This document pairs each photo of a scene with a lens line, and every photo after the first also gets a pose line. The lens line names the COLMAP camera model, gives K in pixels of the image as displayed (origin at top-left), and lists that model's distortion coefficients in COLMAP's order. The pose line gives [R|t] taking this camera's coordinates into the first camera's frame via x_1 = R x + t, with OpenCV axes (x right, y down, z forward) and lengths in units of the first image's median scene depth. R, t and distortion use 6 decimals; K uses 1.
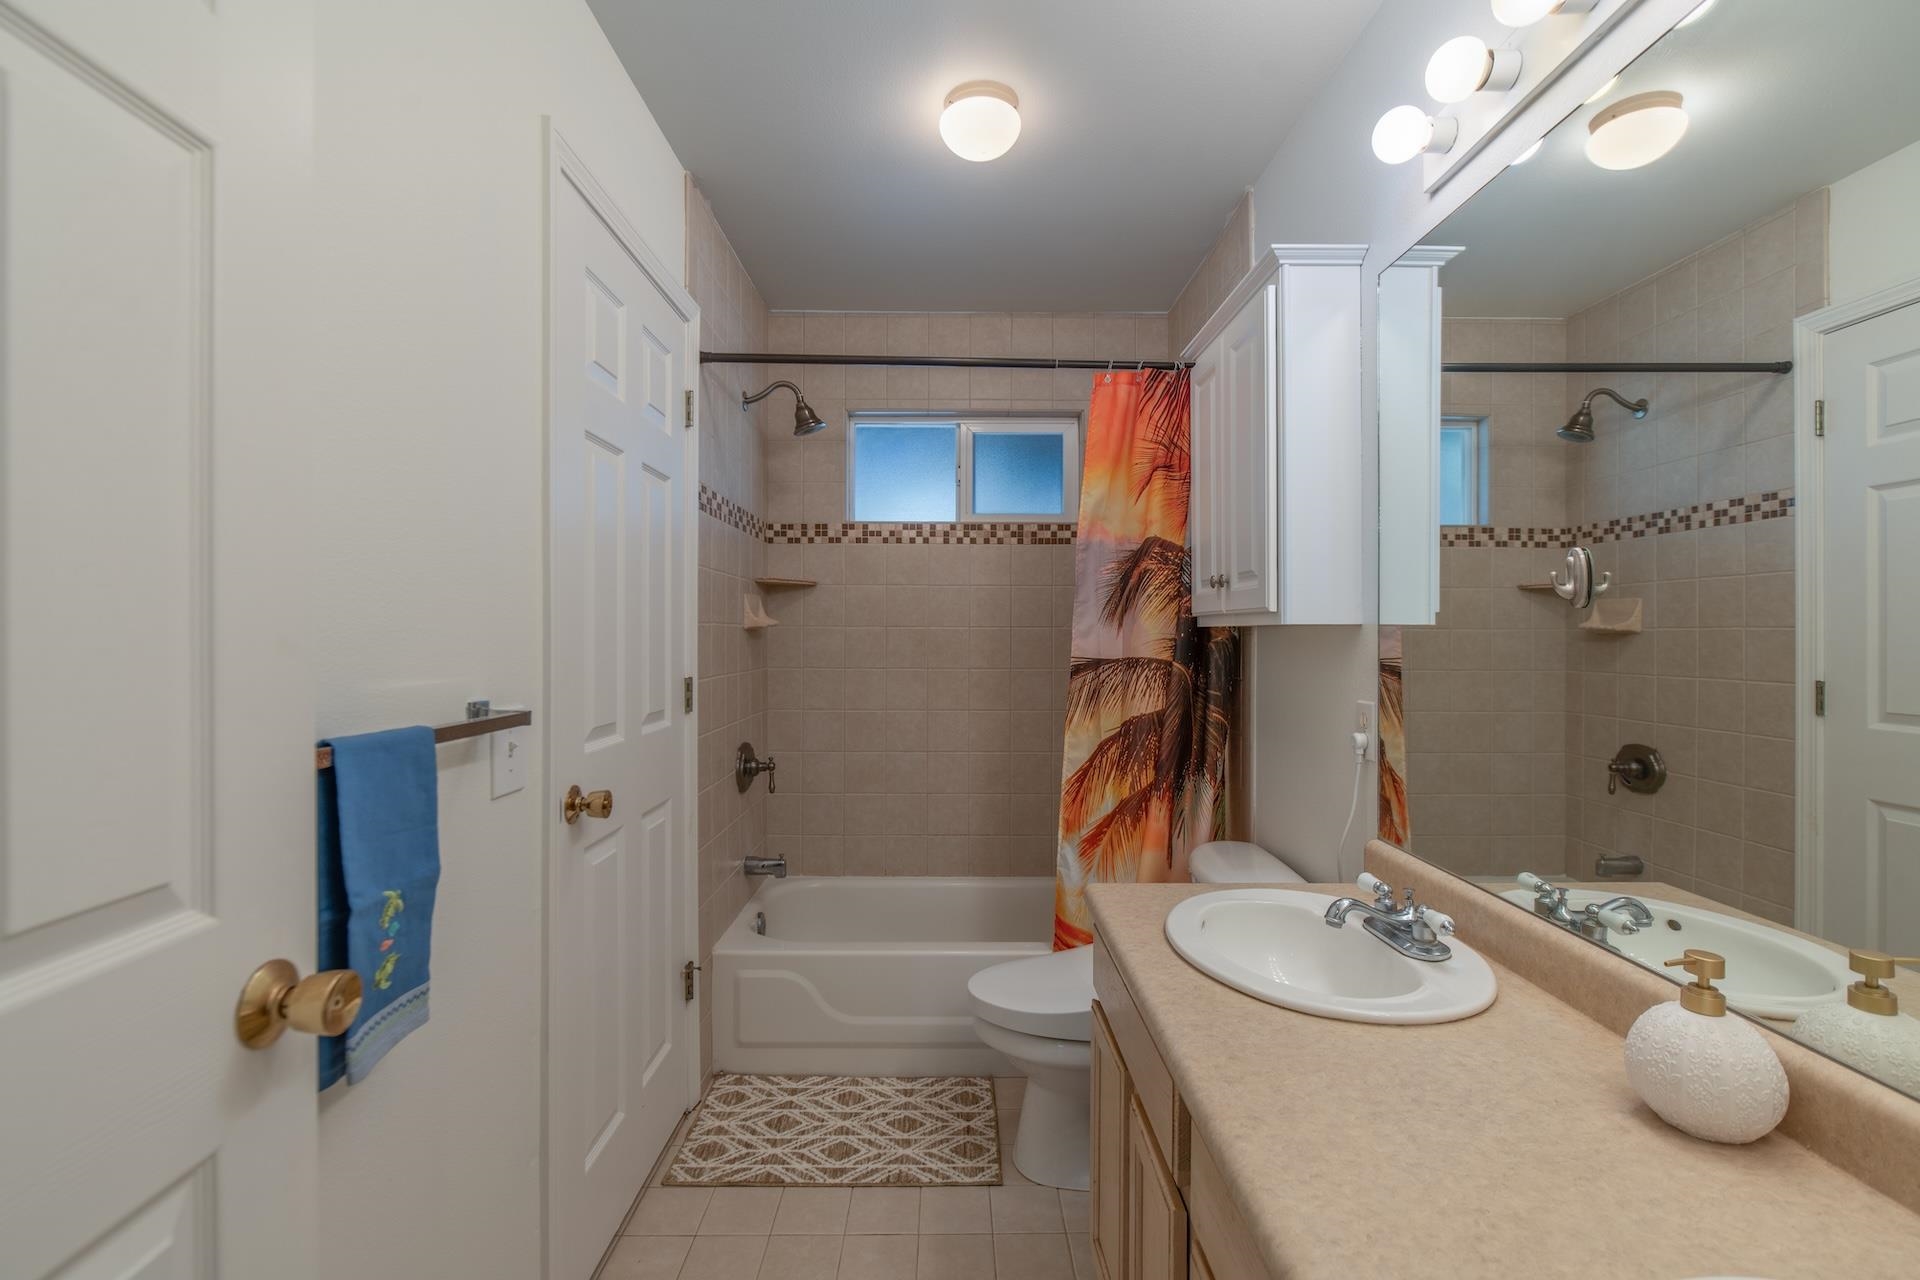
lens RADIAL K [[832.5, 0, 960.0], [0, 832.5, 640.0], [0, 0, 1]] dist [-0.000720, 0.000472]
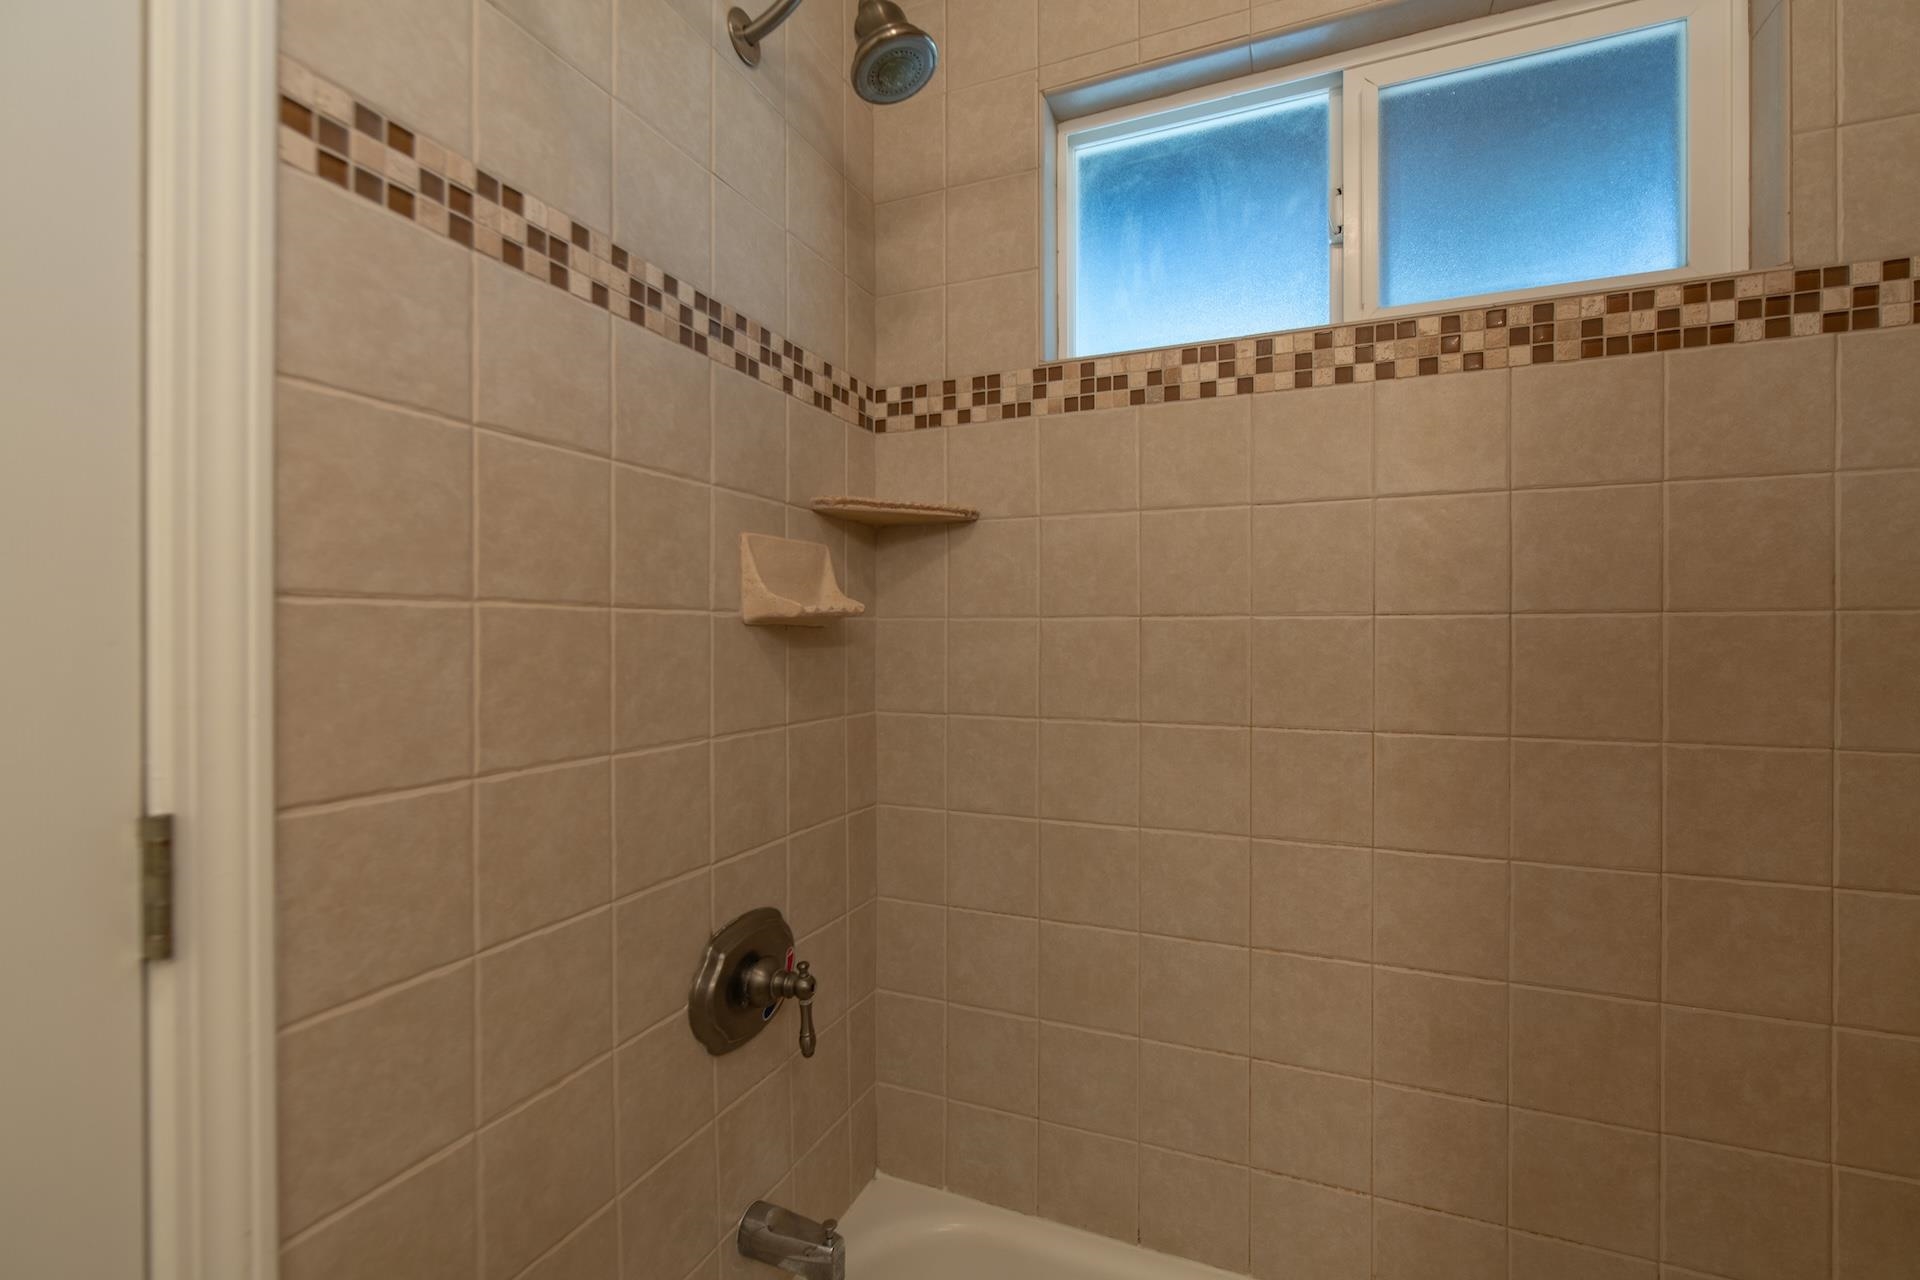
lens RADIAL K [[831.0, 0, 962.3], [0, 831.0, 626.7], [0, 0, 1]] dist [-0.004047, 0.000949]
pose [[0.917968, -0.007570, -0.396581, -0.013751], [0.001493, 0.999877, -0.015630, -0.005767], [0.396650, 0.013756, 0.917867, 0.812942]]
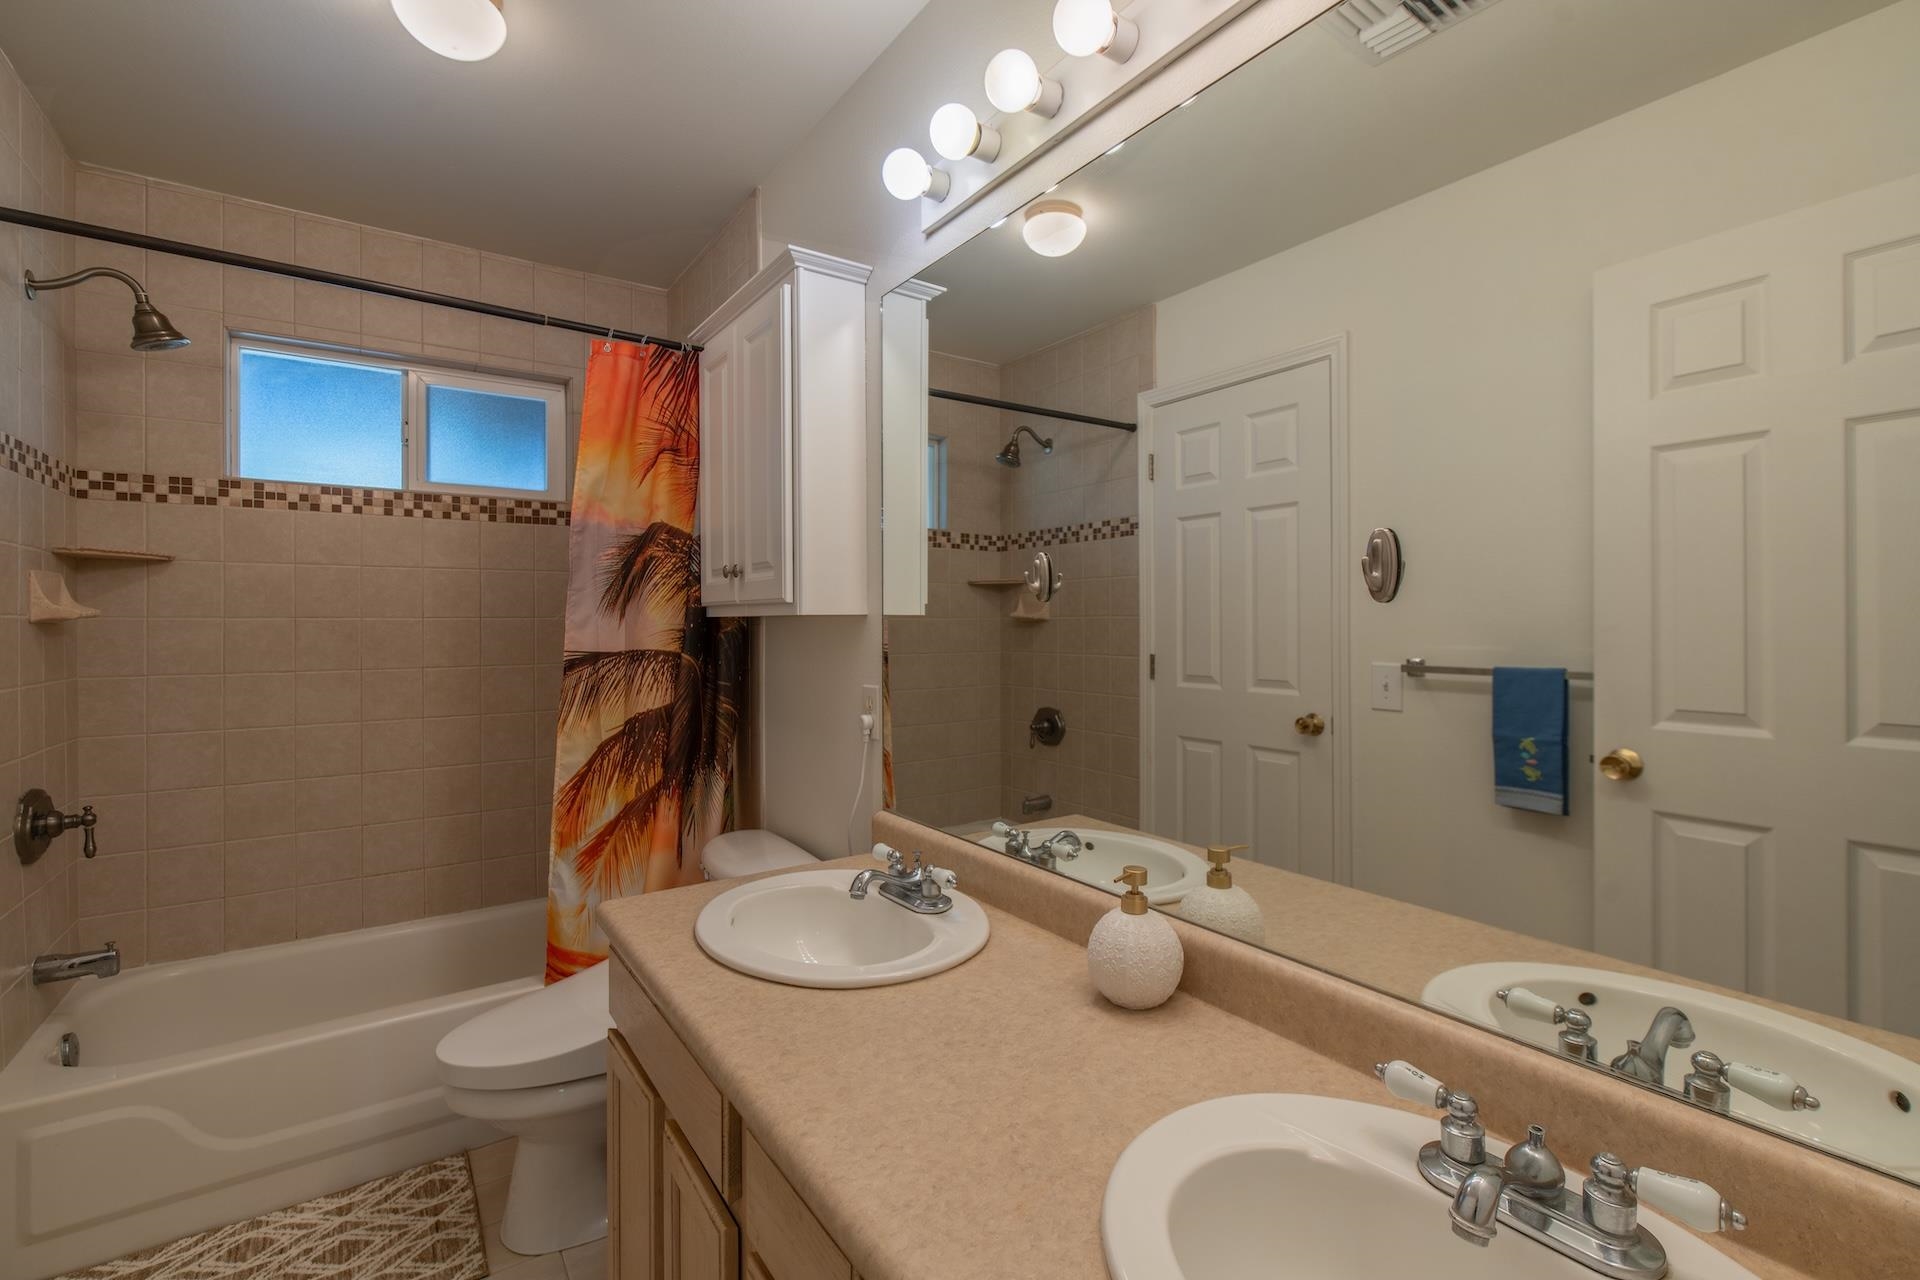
lens RADIAL K [[831.0, 0, 962.3], [0, 831.0, 626.7], [0, 0, 1]] dist [-0.004047, 0.000949]
pose [[0.825118, -0.009716, 0.564877, -0.017293], [0.011302, 0.999936, 0.000690, -0.001496], [-0.564848, 0.005815, 0.825175, 0.020737]]
